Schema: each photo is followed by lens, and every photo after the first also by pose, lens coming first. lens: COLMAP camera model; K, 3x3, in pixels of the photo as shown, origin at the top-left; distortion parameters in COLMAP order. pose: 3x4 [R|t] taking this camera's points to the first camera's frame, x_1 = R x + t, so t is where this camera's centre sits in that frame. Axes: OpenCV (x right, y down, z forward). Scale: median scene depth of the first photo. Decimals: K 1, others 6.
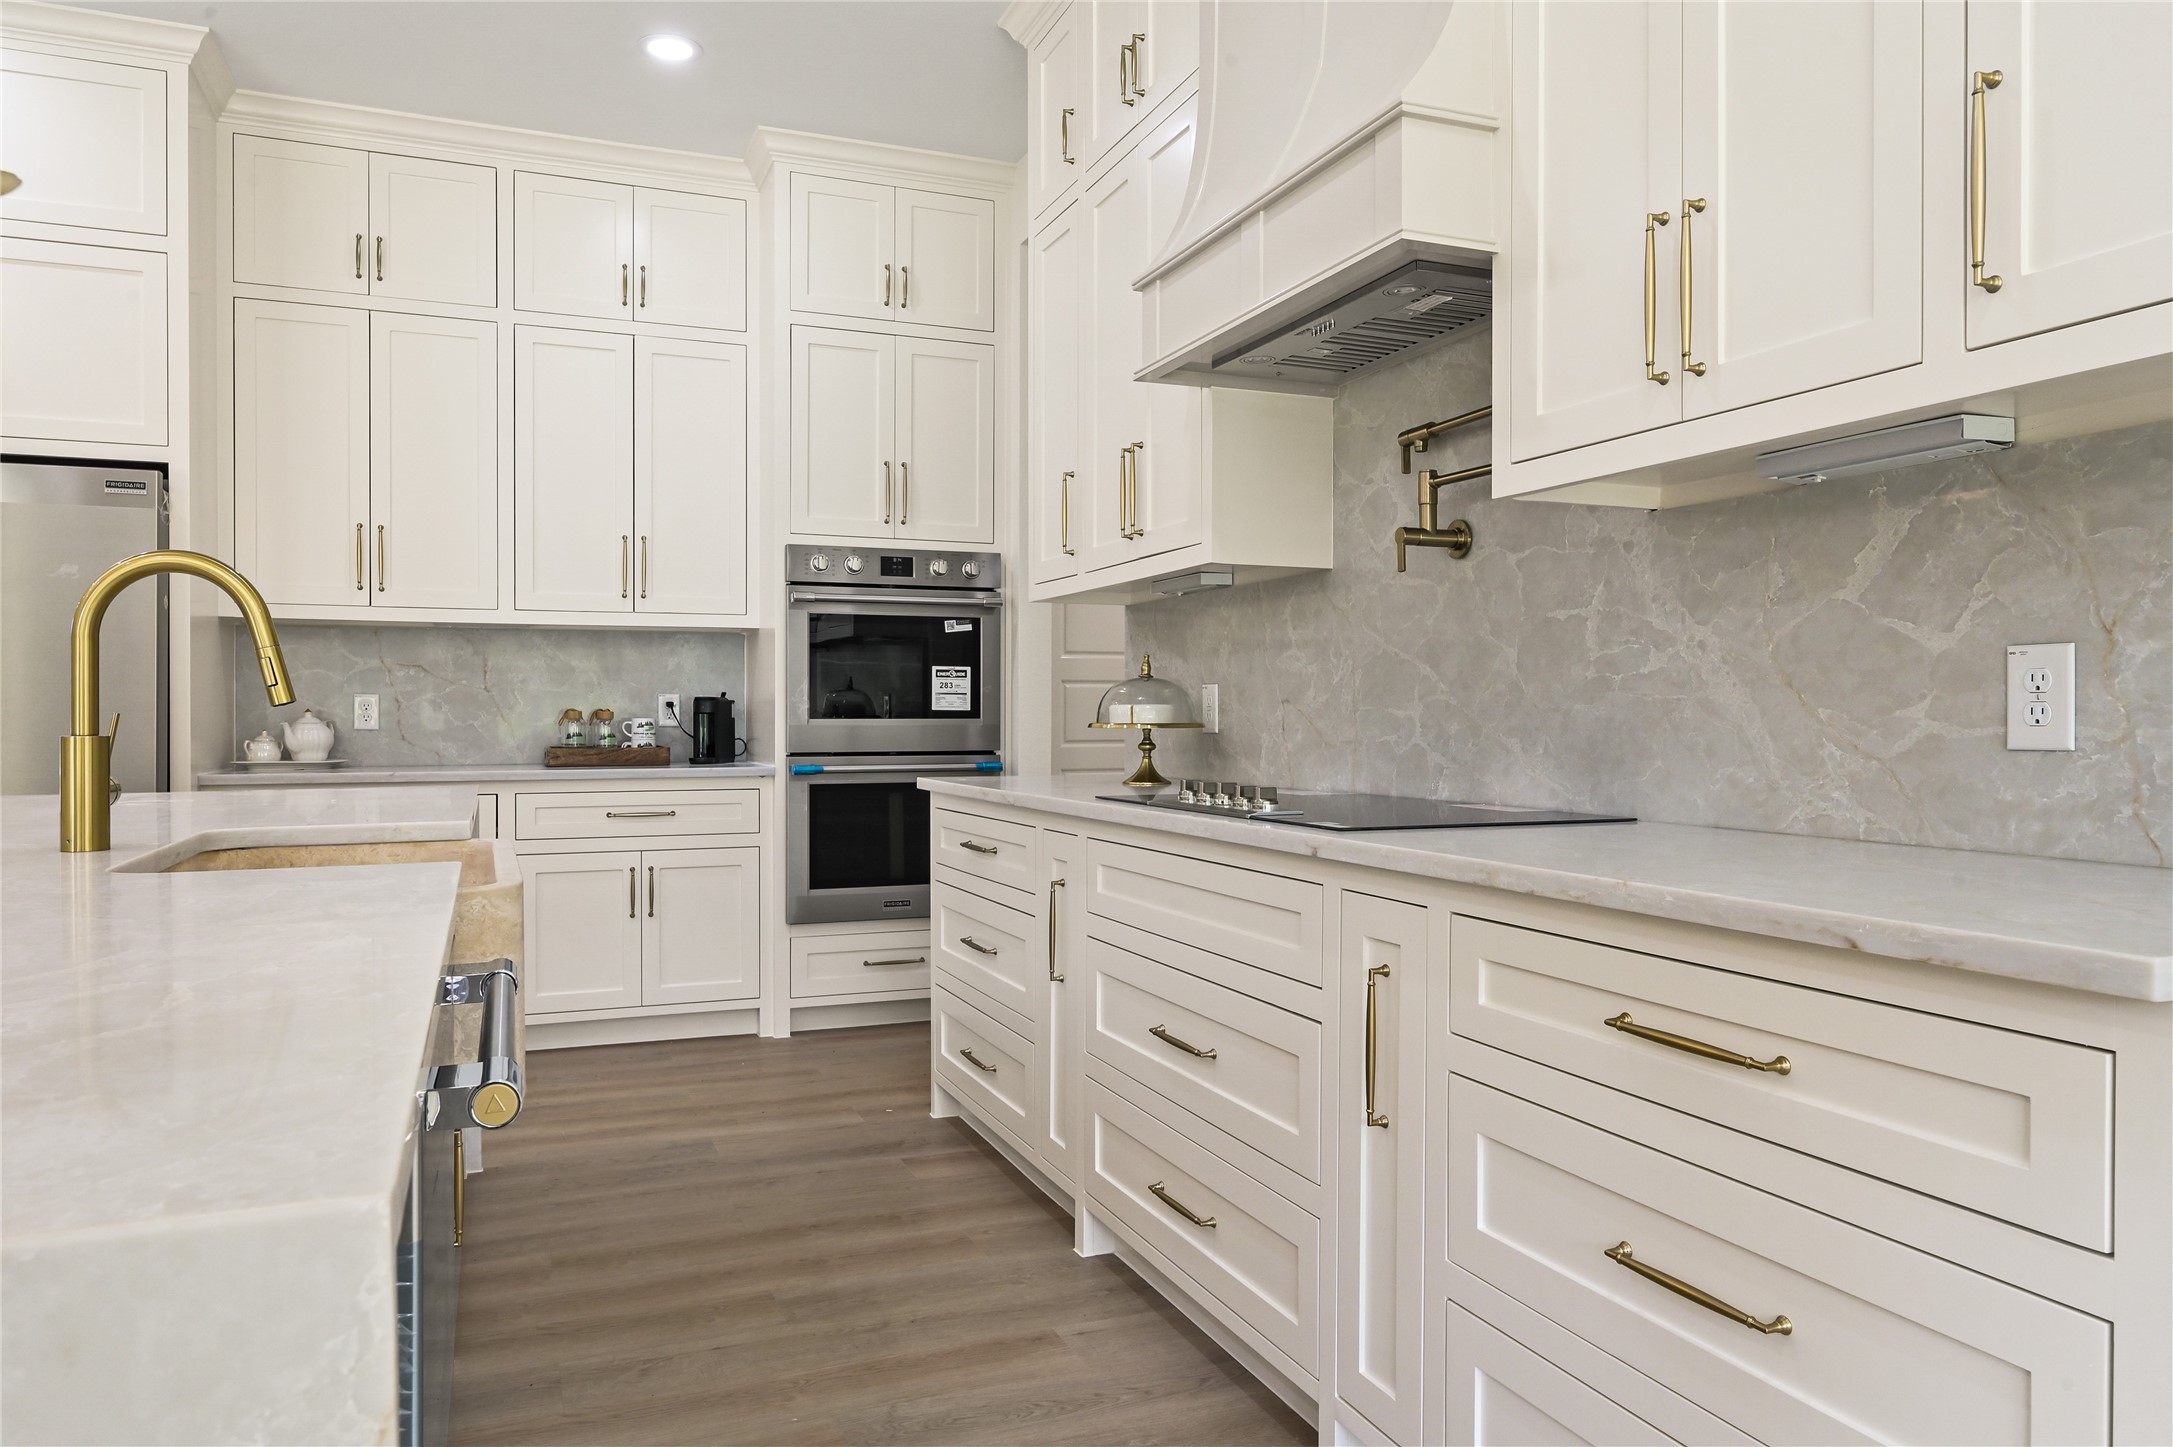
lens RADIAL K [[1452.8, 0, 1086.6], [0, 1452.8, 723.0], [0, 0, 1]] dist [0.001271, -0.000438]
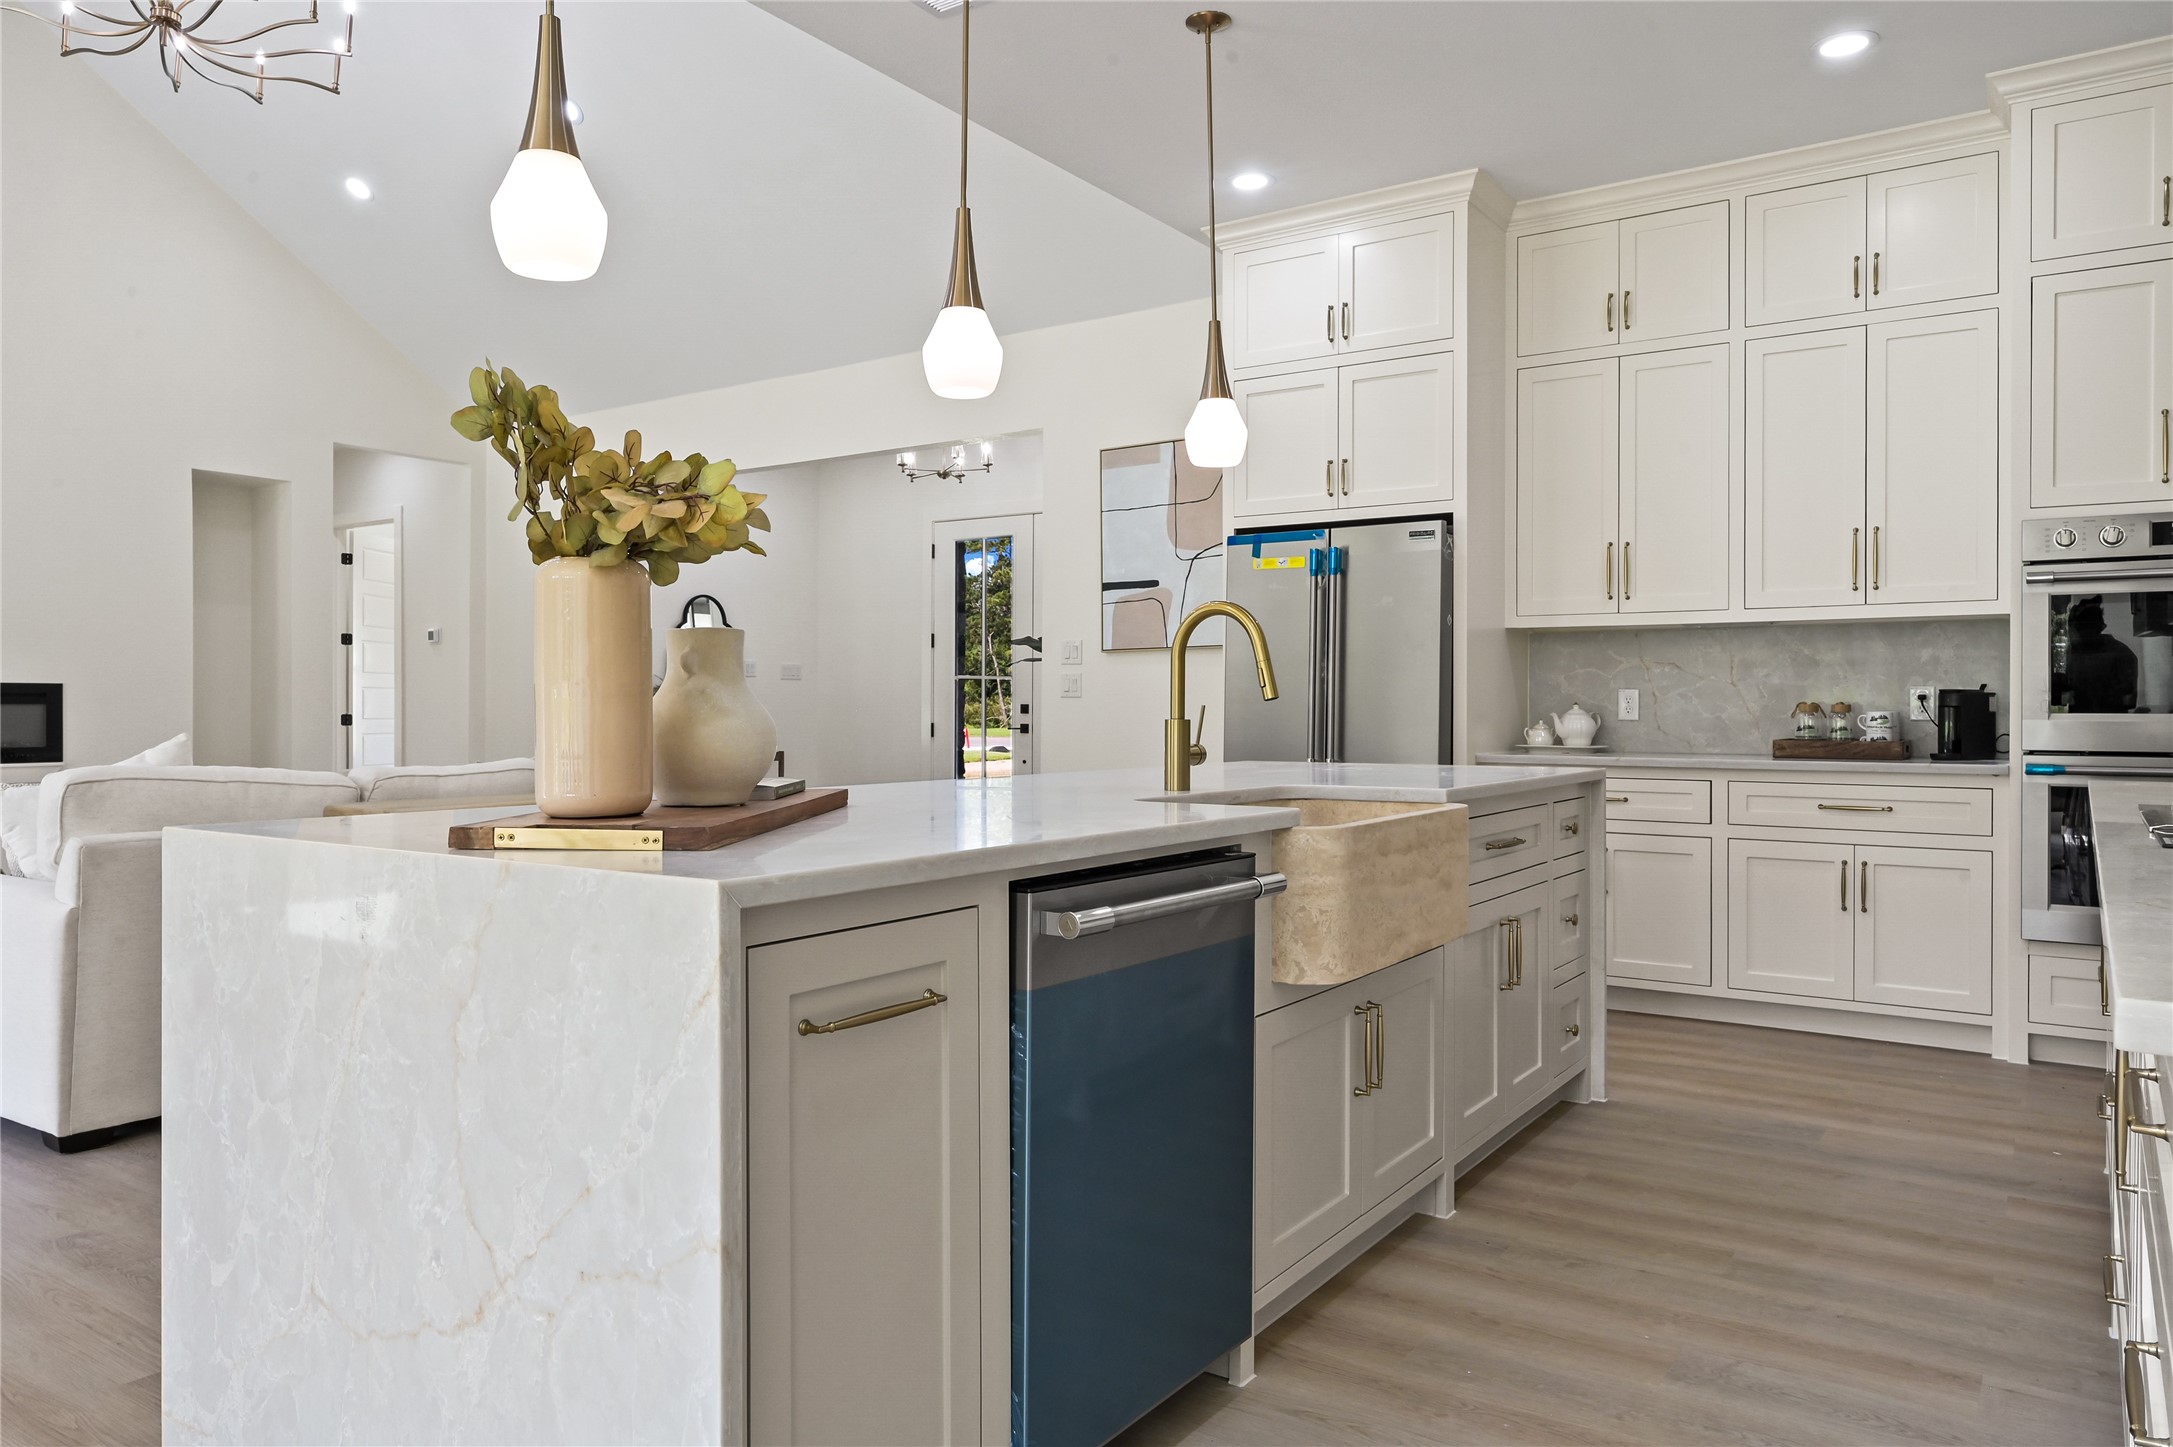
lens RADIAL K [[1452.8, 0, 1078.3], [0, 1452.8, 708.4], [0, 0, 1]] dist [0.001271, -0.000438]
pose [[0.552847, 0.002938, -0.833277, 0.232518], [-0.007101, 0.999974, -0.001186, -0.000412], [0.833252, 0.006573, 0.552854, 0.005767]]
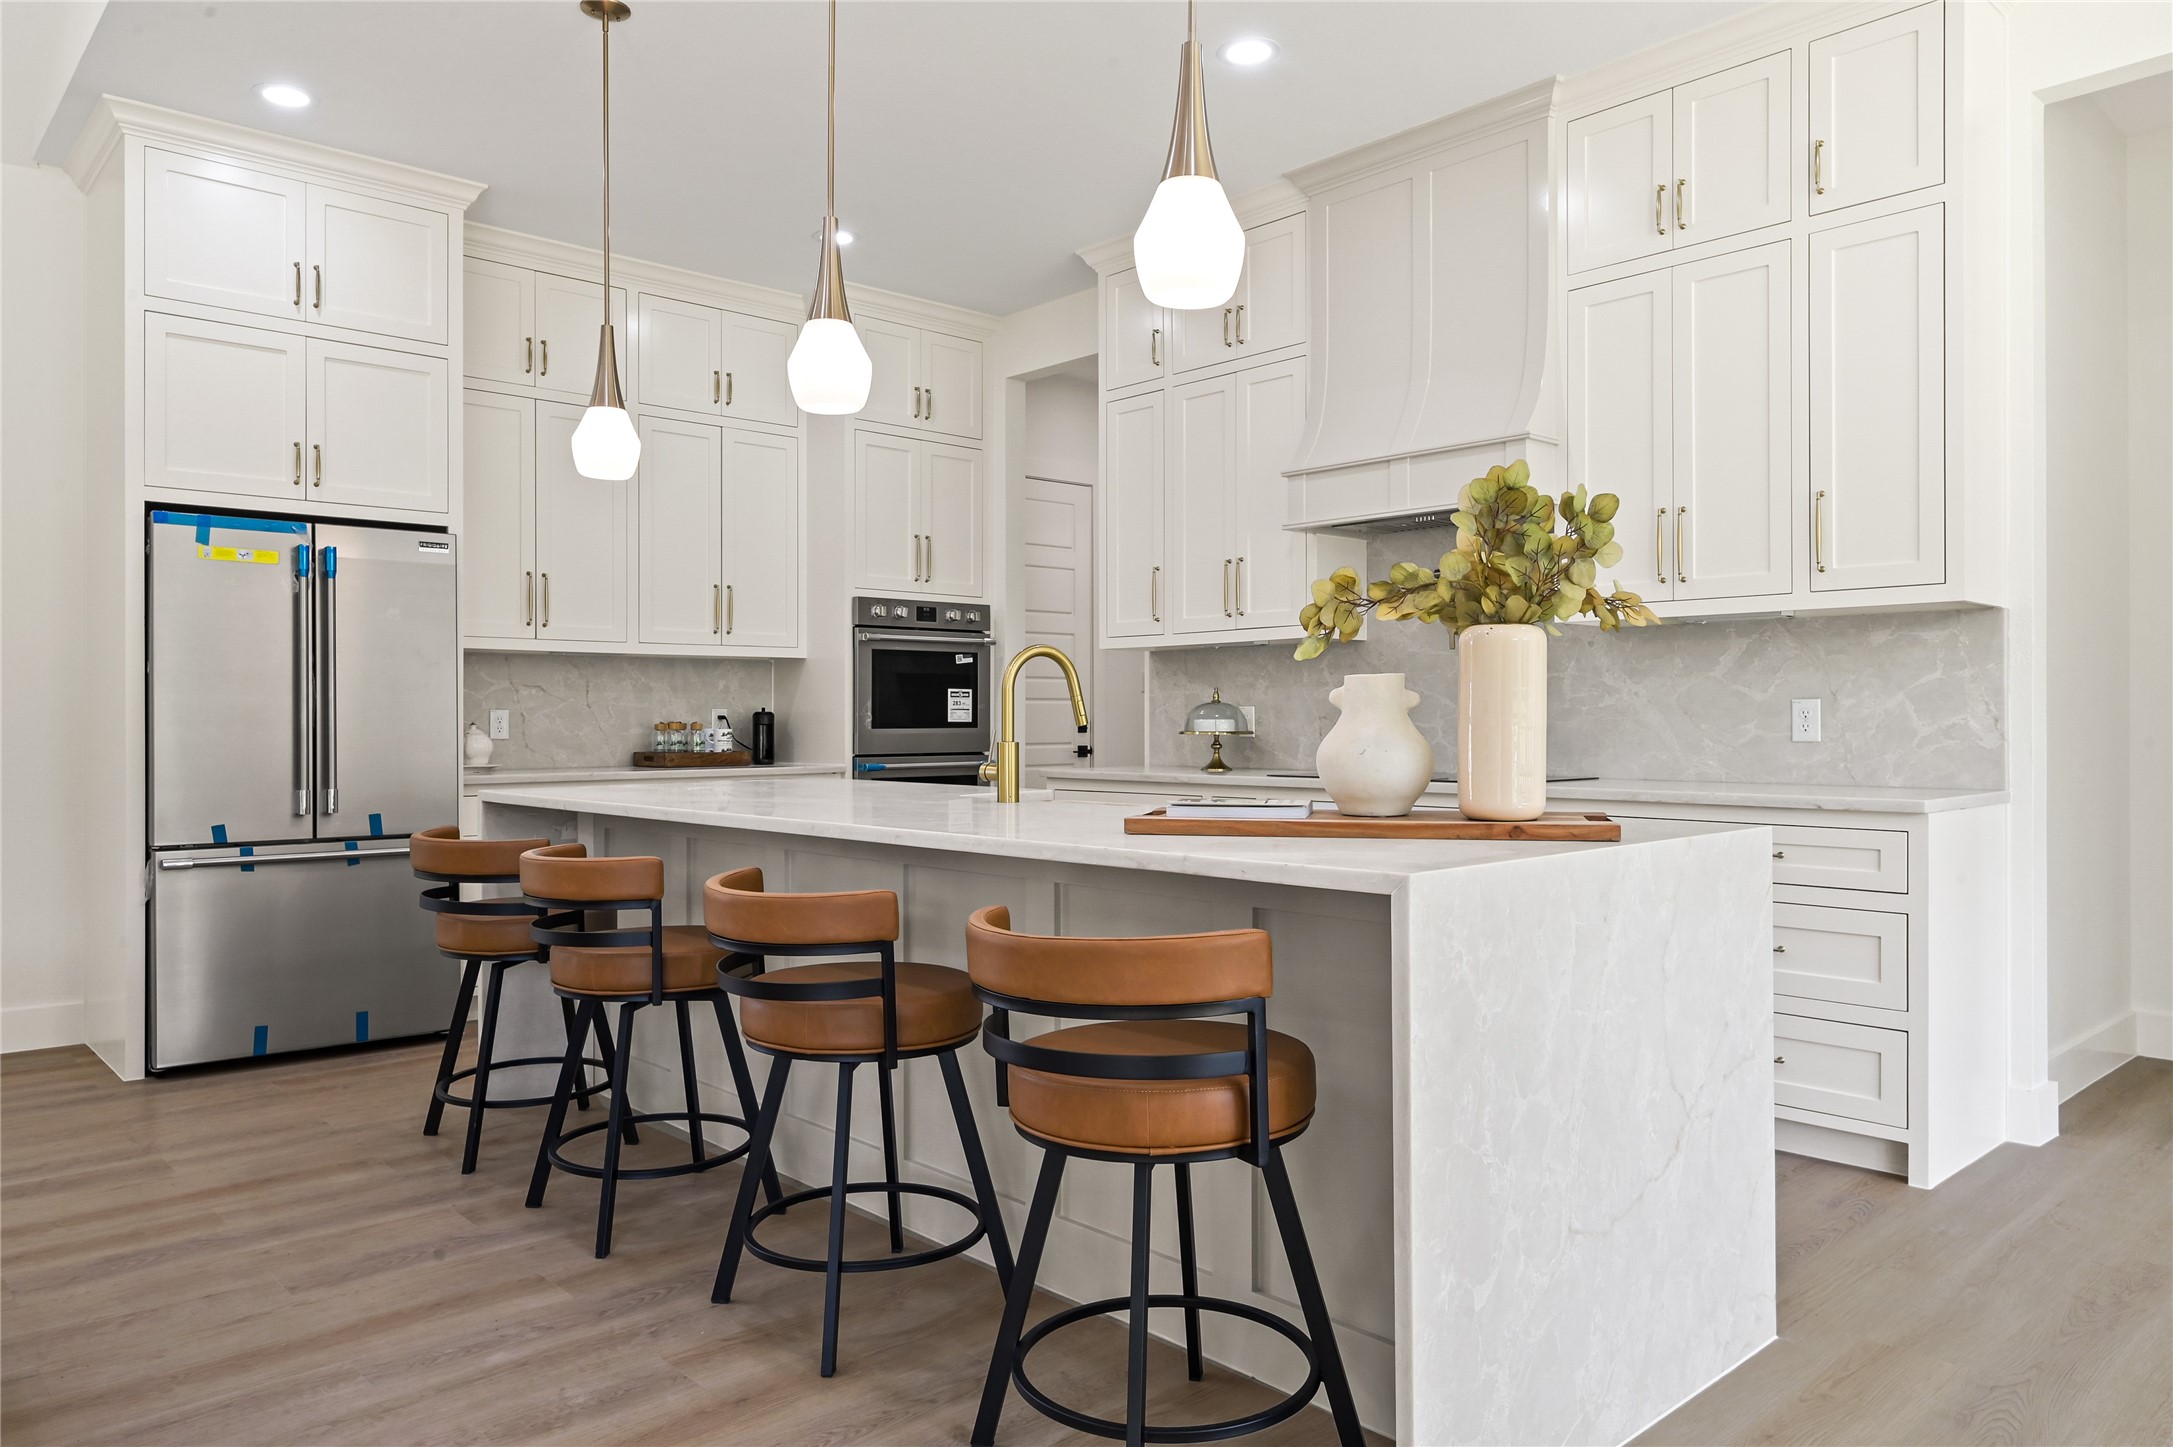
lens RADIAL K [[1452.8, 0, 1090.2], [0, 1452.8, 717.0], [0, 0, 1]] dist [0.001271, -0.000438]
pose [[0.936099, -0.001601, 0.351732, -0.488259], [0.004052, 0.999972, -0.006232, -0.004664], [-0.351712, 0.007259, 0.936080, -0.319986]]
